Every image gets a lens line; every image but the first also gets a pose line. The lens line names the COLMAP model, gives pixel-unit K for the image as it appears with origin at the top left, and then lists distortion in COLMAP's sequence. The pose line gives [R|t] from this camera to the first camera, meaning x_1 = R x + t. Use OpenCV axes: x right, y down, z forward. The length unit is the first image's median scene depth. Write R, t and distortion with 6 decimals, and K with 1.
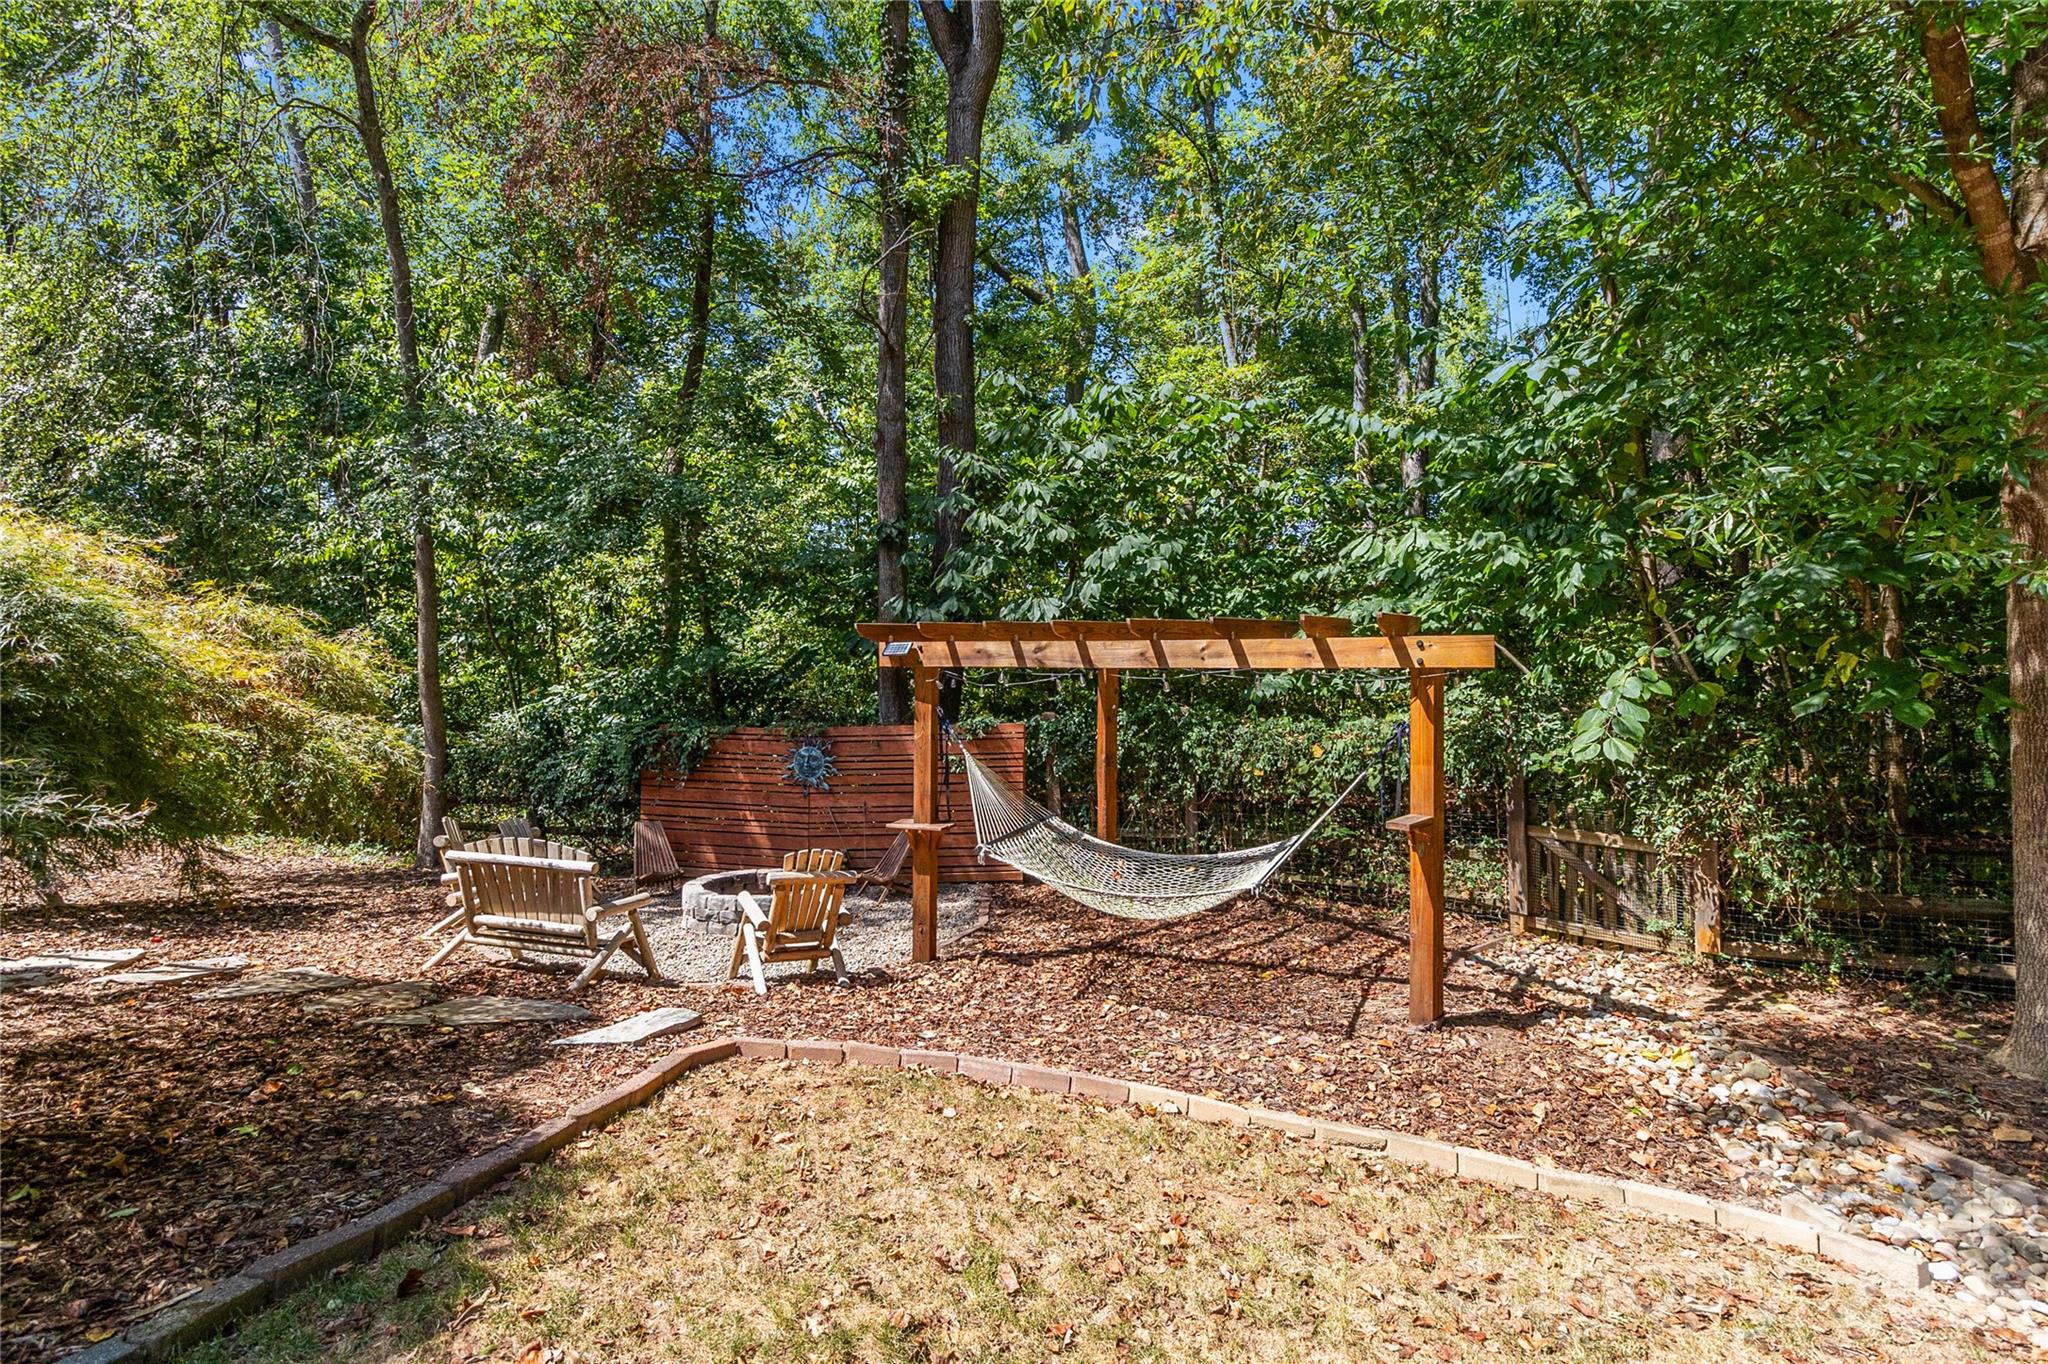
lens RADIAL K [[930.4, 0, 1012.5], [0, 930.4, 668.9], [0, 0, 1]] dist [0.000461, 0.000013]
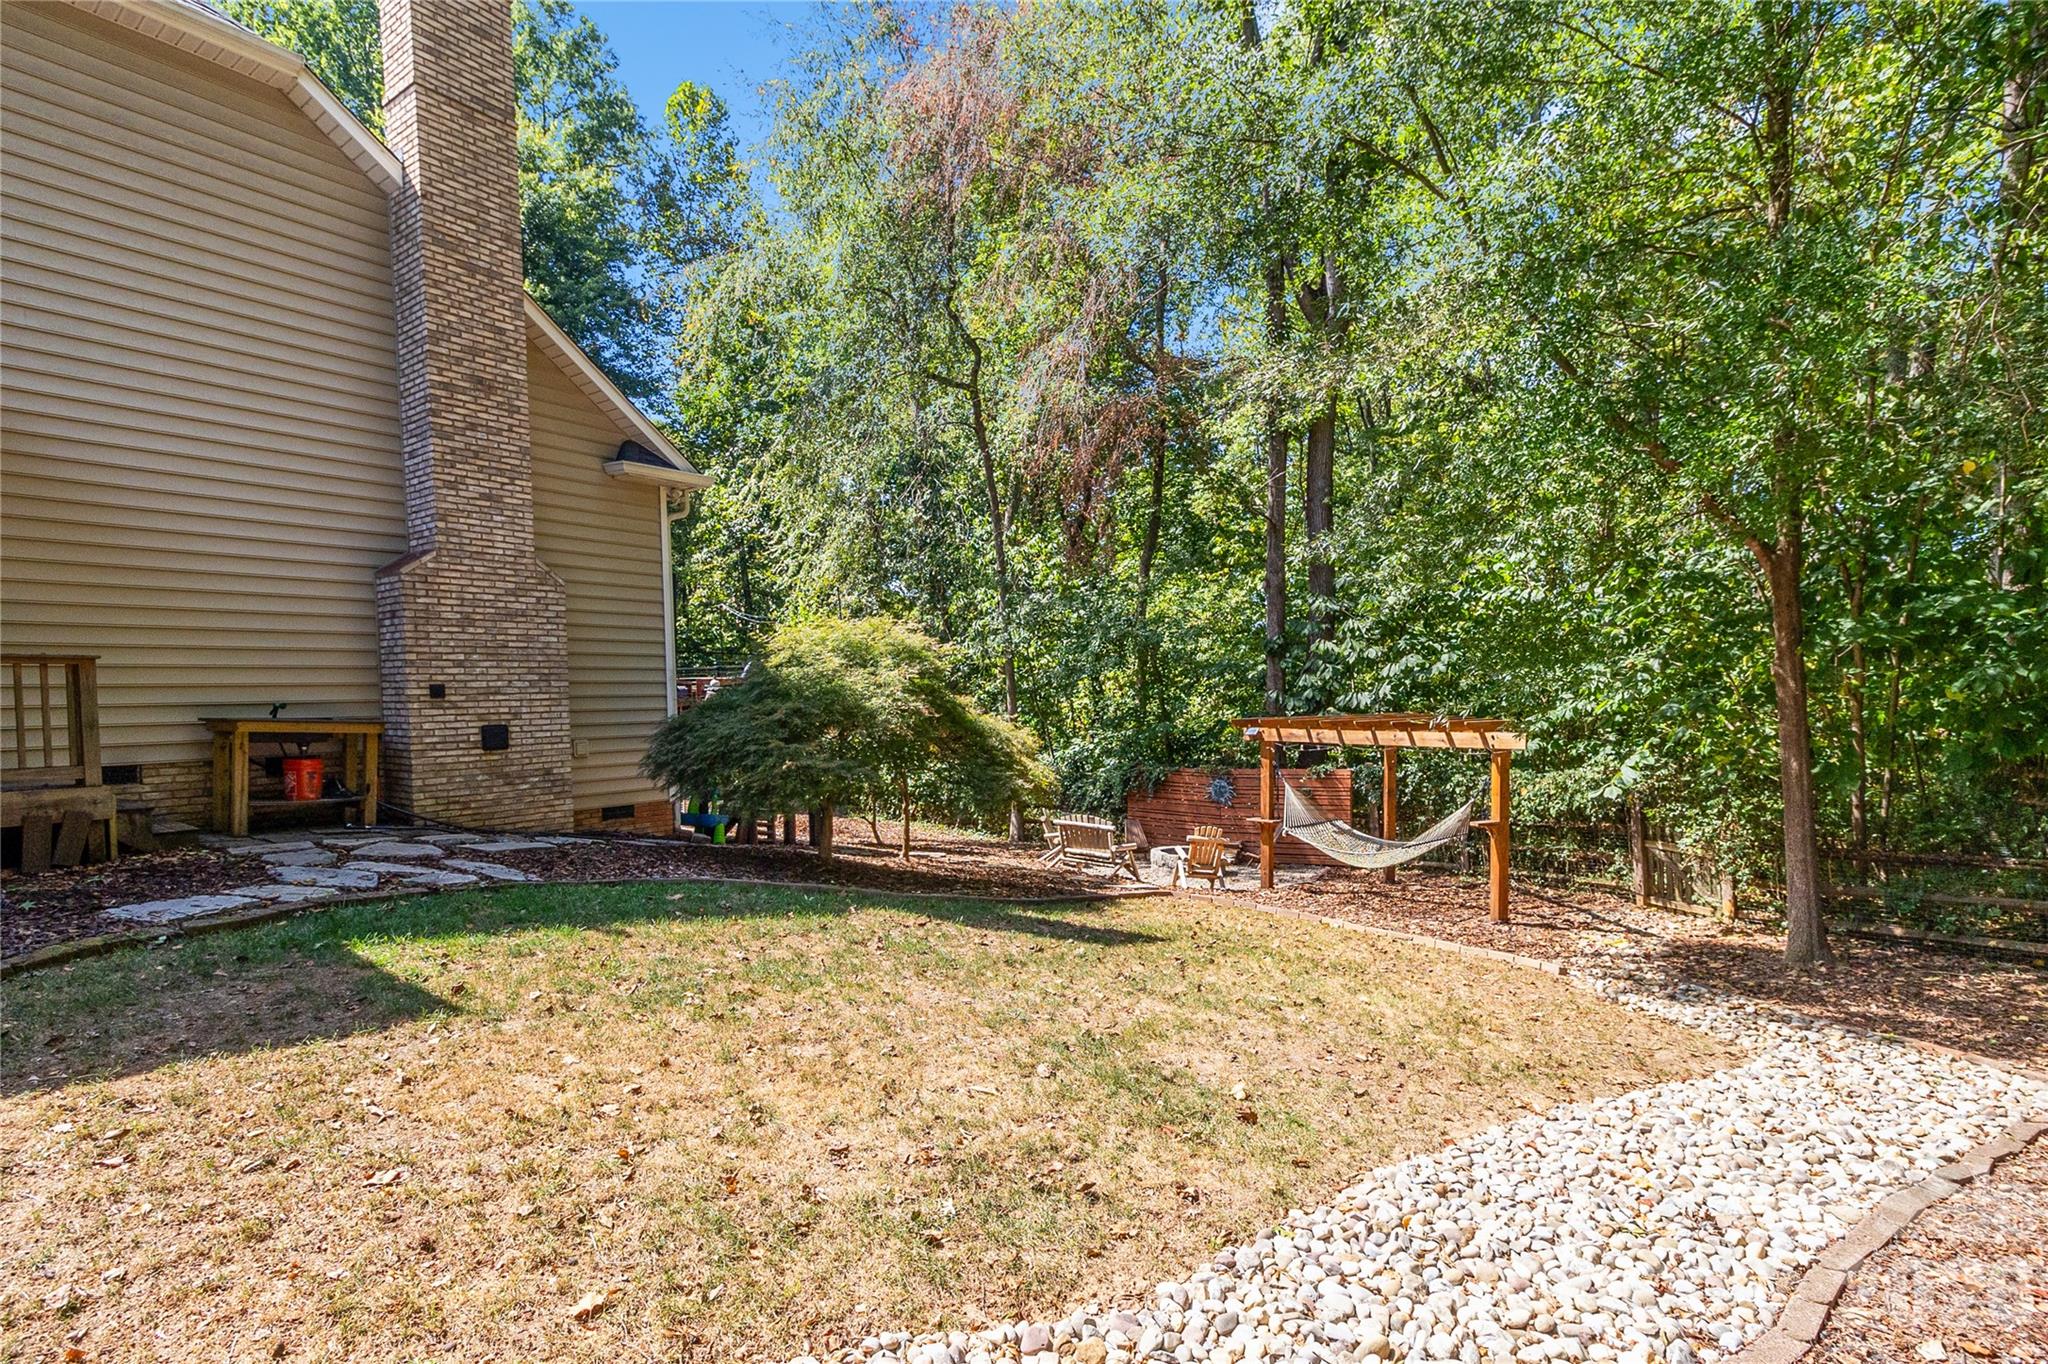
lens RADIAL K [[930.4, 0, 1016.6], [0, 930.4, 688.2], [0, 0, 1]] dist [0.000461, 0.000013]
pose [[0.887260, -0.016465, -0.460976, 0.358264], [0.007731, 0.999753, -0.020829, -0.078139], [0.461206, 0.014917, 0.887168, -1.030335]]
